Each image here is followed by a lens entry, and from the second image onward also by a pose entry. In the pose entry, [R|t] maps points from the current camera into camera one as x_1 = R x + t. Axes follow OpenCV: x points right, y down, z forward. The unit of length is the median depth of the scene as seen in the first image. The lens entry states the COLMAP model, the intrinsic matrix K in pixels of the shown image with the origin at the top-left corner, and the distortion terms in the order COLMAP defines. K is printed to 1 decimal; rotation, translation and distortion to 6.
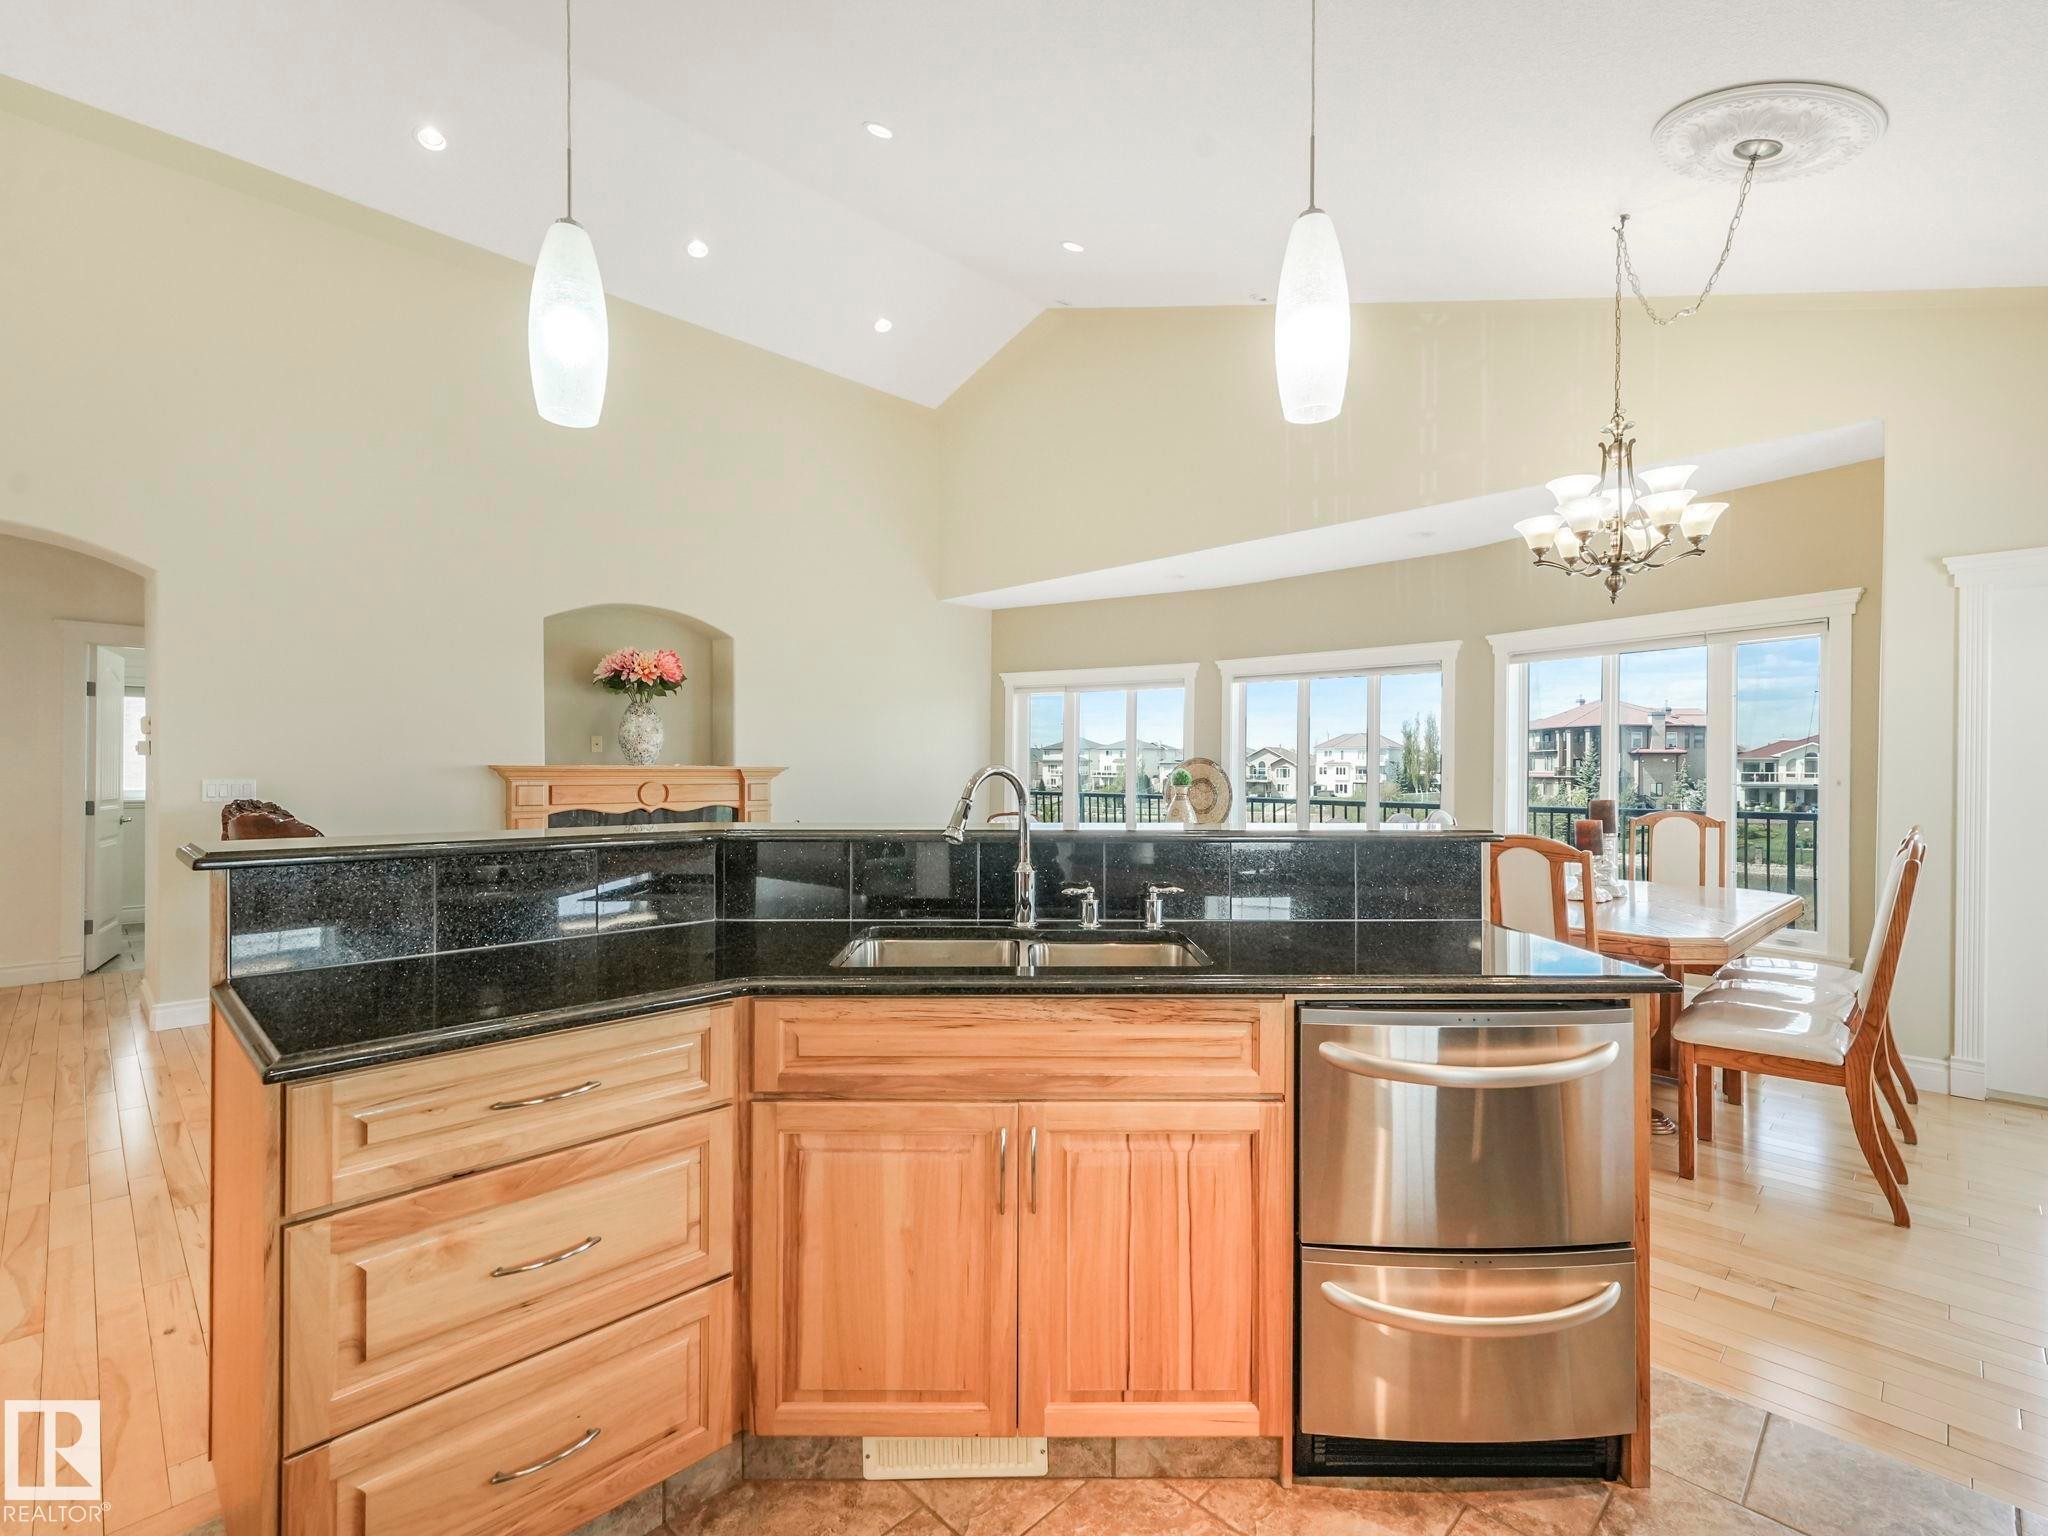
lens RADIAL K [[936.1, 0, 1028.7], [0, 936.1, 764.7], [0, 0, 1]] dist [0.007727, 0.001694]
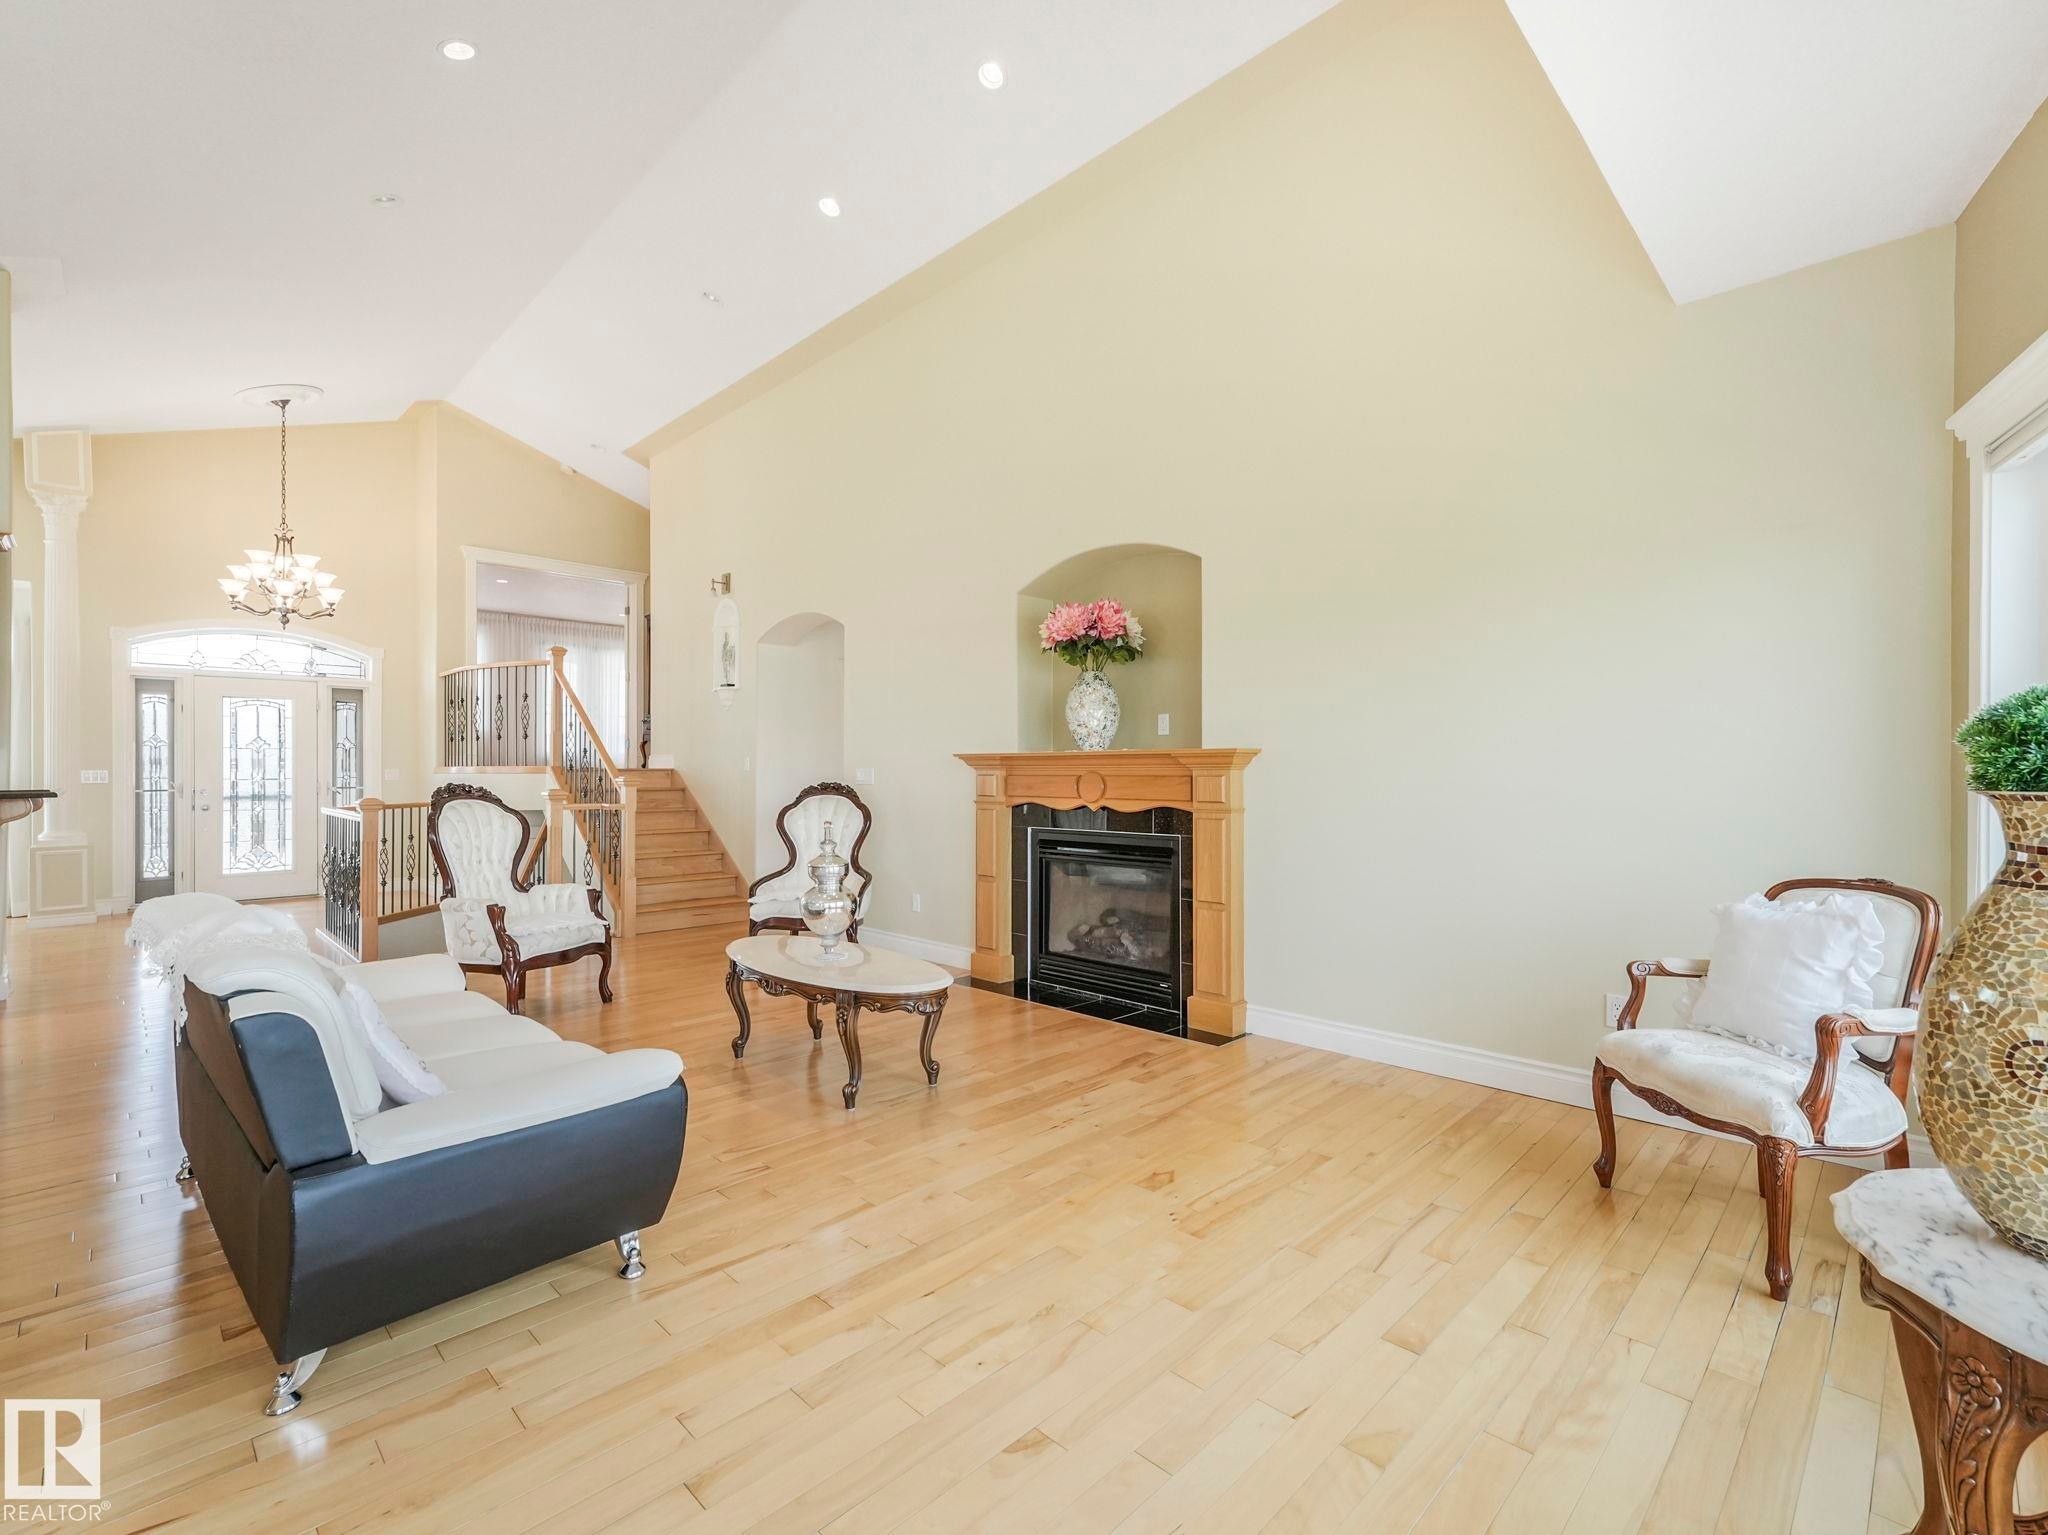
lens RADIAL K [[936.1, 0, 1014.8], [0, 936.1, 771.6], [0, 0, 1]] dist [0.007727, 0.001694]
pose [[-0.014188, -0.002934, -0.999895, 0.300042], [0.005477, 0.999980, -0.003012, 0.016490], [0.999884, -0.005519, -0.014172, 0.766039]]
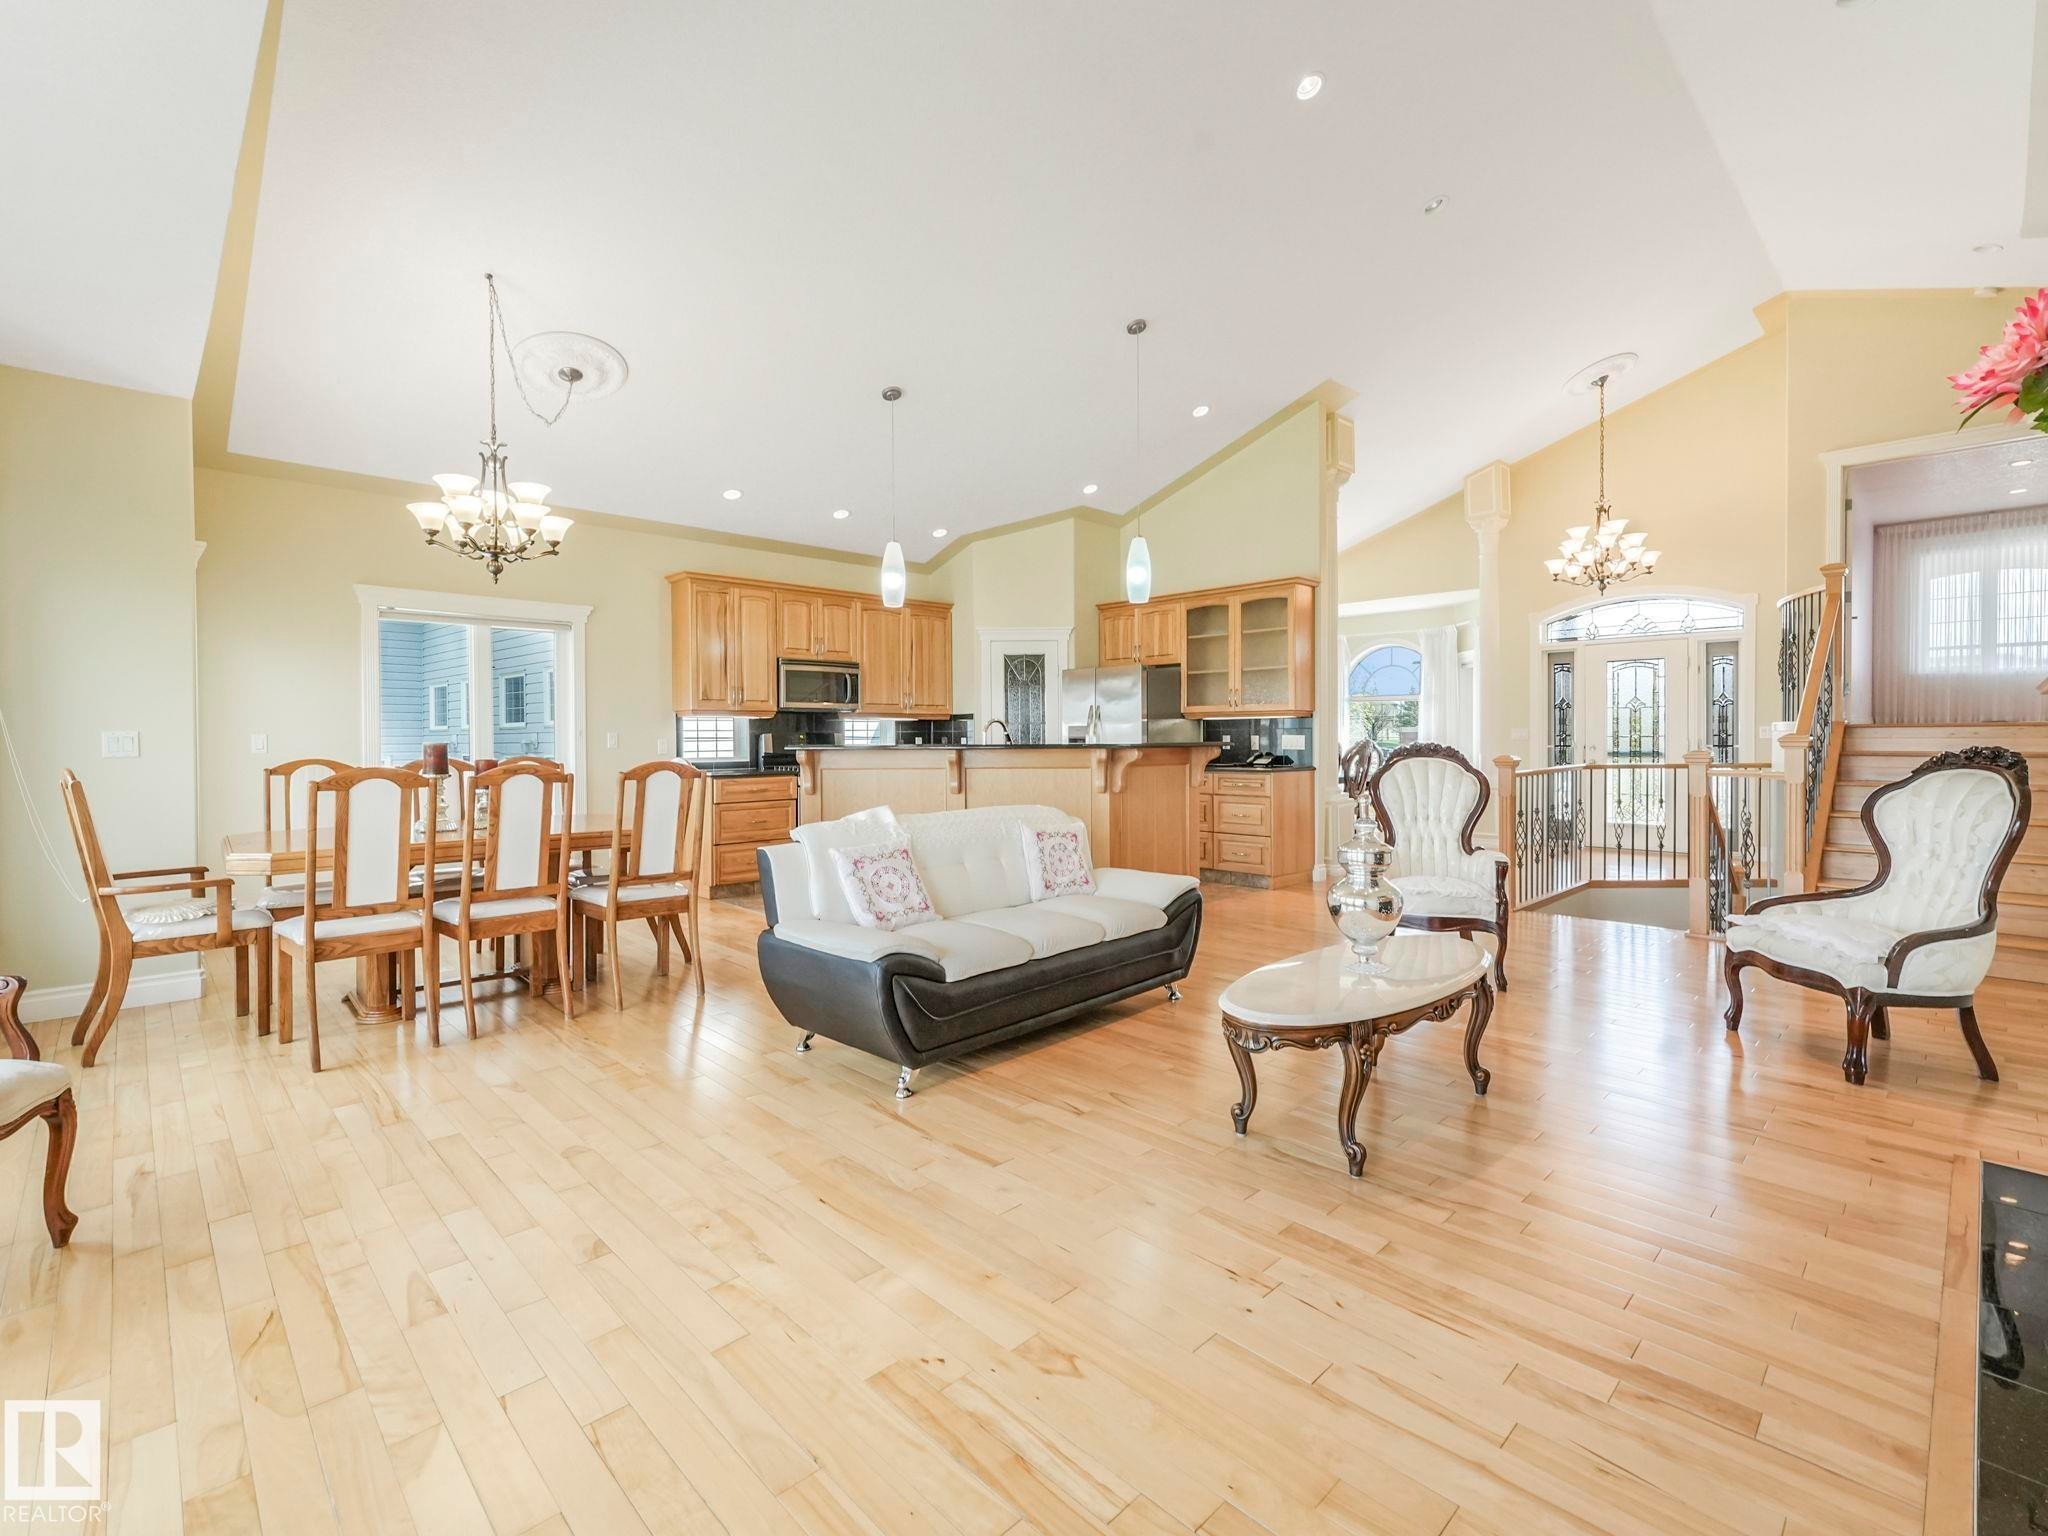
lens RADIAL K [[936.1, 0, 1031.2], [0, 936.1, 755.5], [0, 0, 1]] dist [0.007727, 0.001694]
pose [[-0.999632, 0.003376, 0.026900, -0.053744], [0.003868, 0.999826, 0.018233, 0.016665], [-0.026834, 0.018330, -0.999472, 1.041094]]
